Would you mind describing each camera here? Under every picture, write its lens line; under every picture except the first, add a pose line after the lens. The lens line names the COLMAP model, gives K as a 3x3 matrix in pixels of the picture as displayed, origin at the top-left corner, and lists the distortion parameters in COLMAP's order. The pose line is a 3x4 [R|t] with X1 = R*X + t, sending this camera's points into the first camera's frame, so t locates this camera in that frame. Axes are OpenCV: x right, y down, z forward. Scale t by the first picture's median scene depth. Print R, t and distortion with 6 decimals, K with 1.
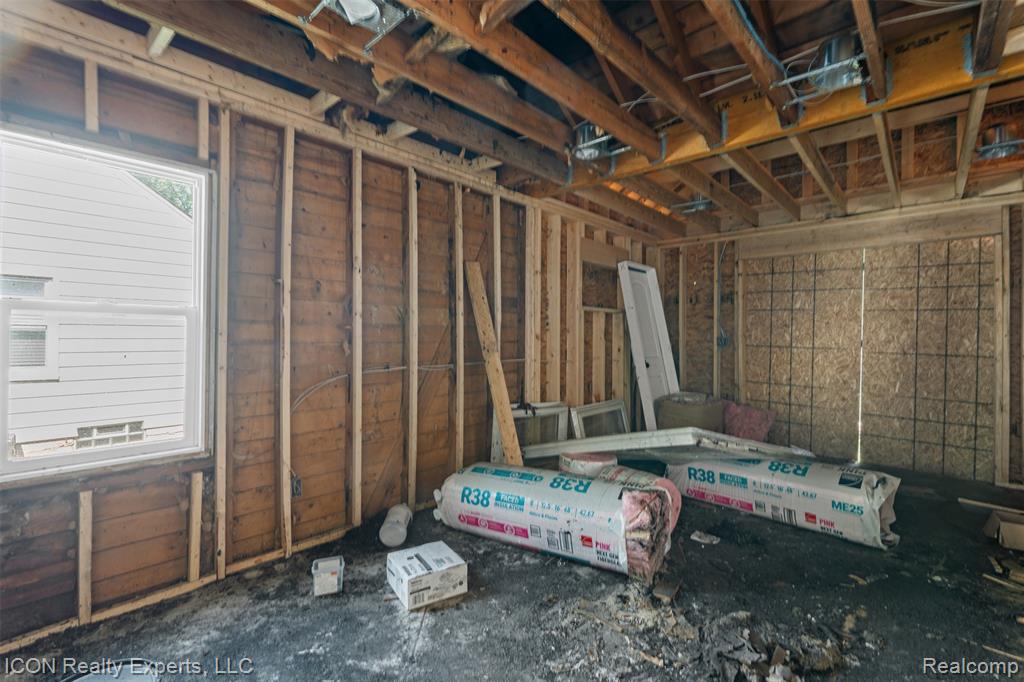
lens RADIAL K [[445.7, 0, 510.3], [0, 445.7, 339.8], [0, 0, 1]] dist [-0.002391, -0.000246]
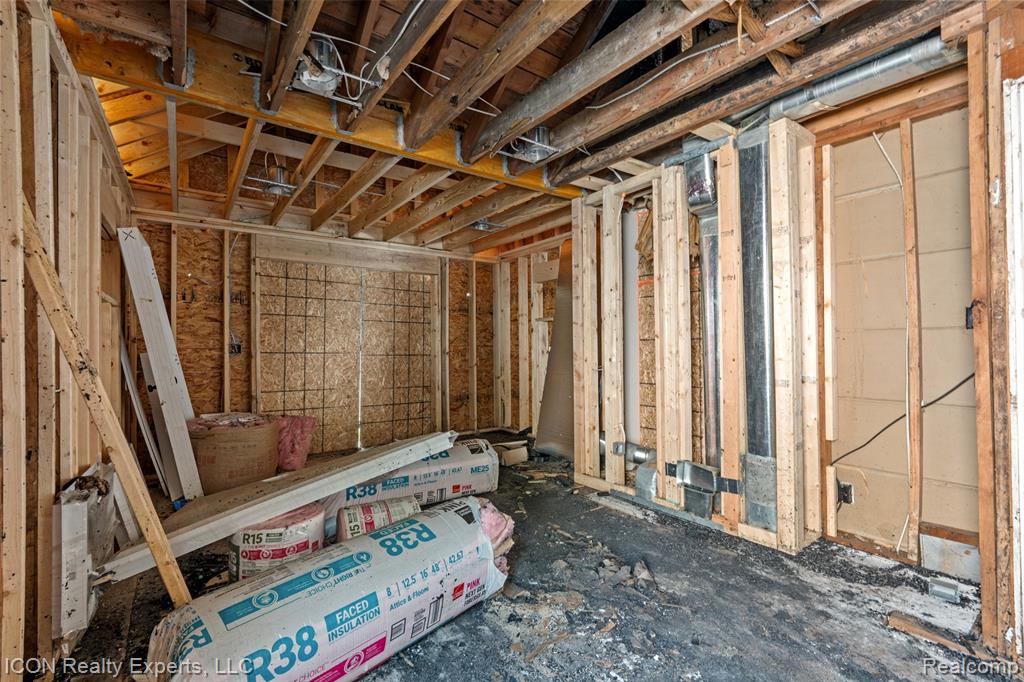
lens RADIAL K [[445.7, 0, 510.3], [0, 445.7, 339.8], [0, 0, 1]] dist [-0.002391, -0.000246]
pose [[0.194448, 0.002836, 0.980909, -0.316302], [0.016708, 0.999841, -0.006203, 0.001257], [-0.980771, 0.017595, 0.194370, 0.388935]]
